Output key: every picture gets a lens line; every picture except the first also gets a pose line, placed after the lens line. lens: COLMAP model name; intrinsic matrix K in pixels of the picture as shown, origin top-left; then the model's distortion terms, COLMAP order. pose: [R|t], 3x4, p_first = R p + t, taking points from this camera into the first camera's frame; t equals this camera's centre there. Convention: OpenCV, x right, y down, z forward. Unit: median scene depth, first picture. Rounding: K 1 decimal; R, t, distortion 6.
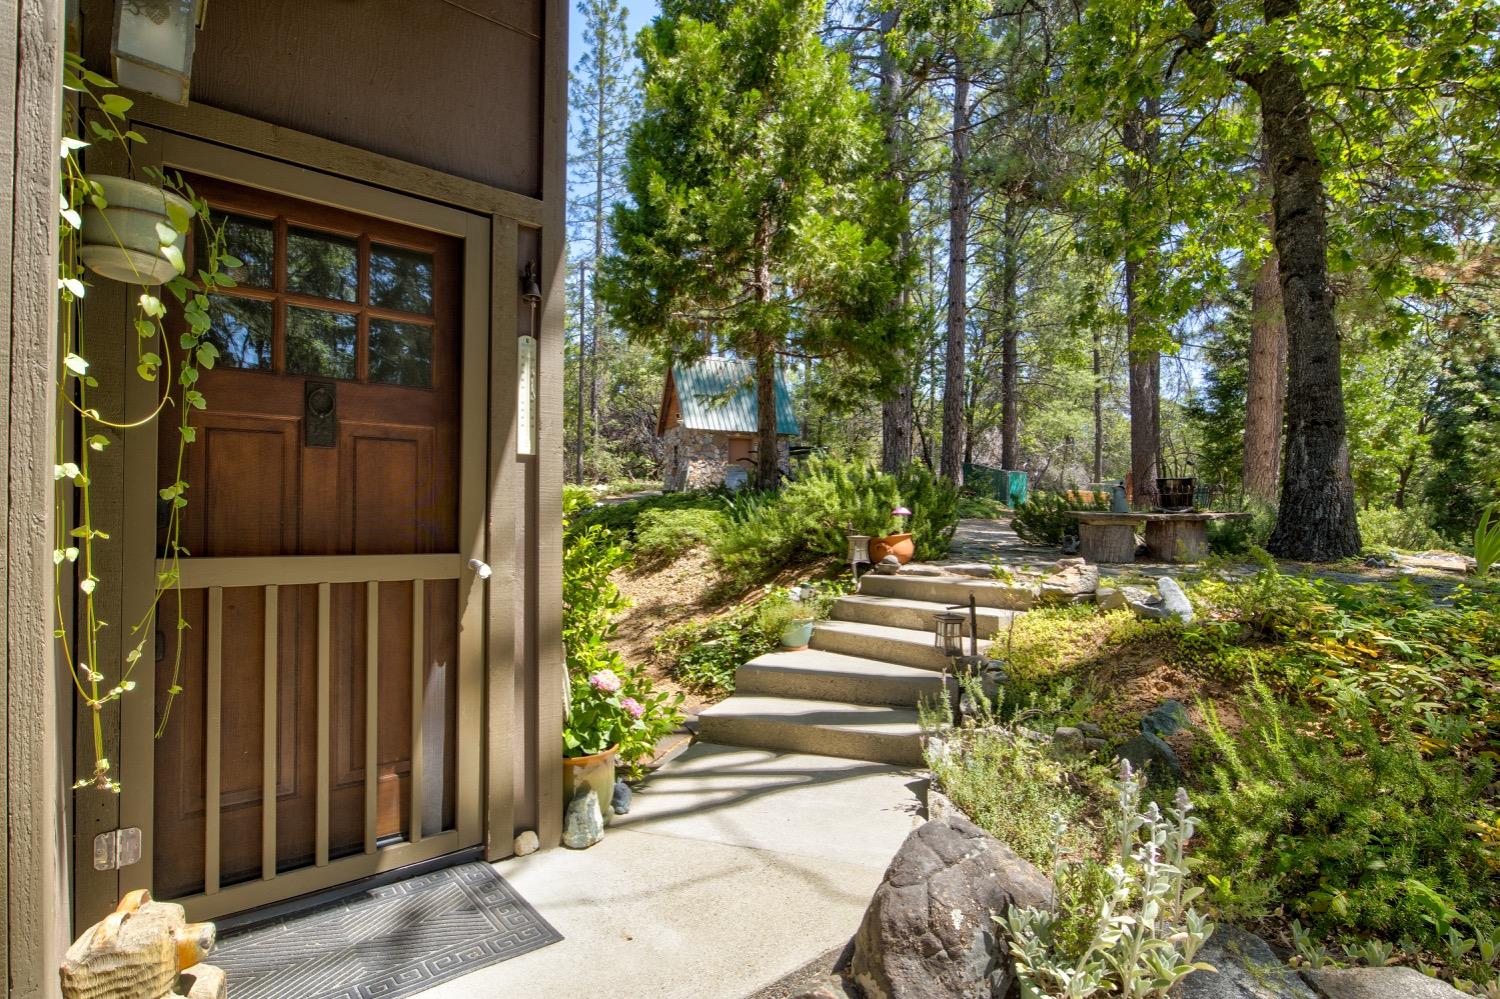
lens RADIAL K [[739.2, 0, 756.9], [0, 739.2, 506.7], [0, 0, 1]] dist [-0.001817, -0.000567]
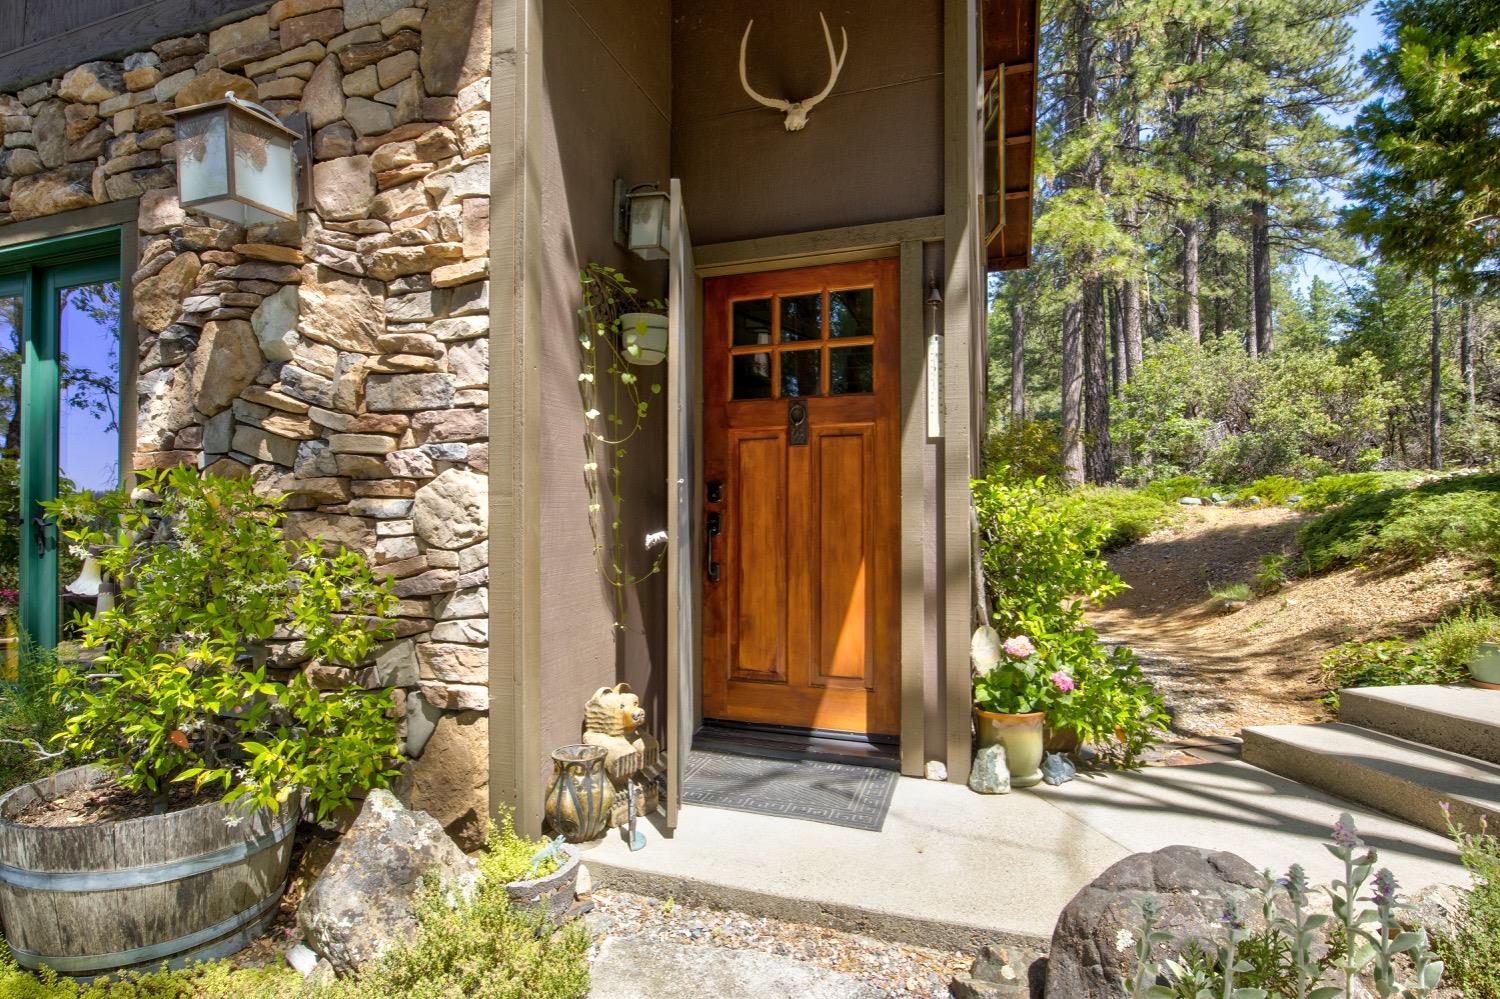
lens RADIAL K [[739.2, 0, 756.9], [0, 739.2, 506.7], [0, 0, 1]] dist [-0.001817, -0.000567]
pose [[0.520687, -0.017236, -0.853574, 0.515615], [0.016670, 0.999811, -0.010020, 0.044405], [0.853585, -0.009012, 0.520876, 0.151284]]
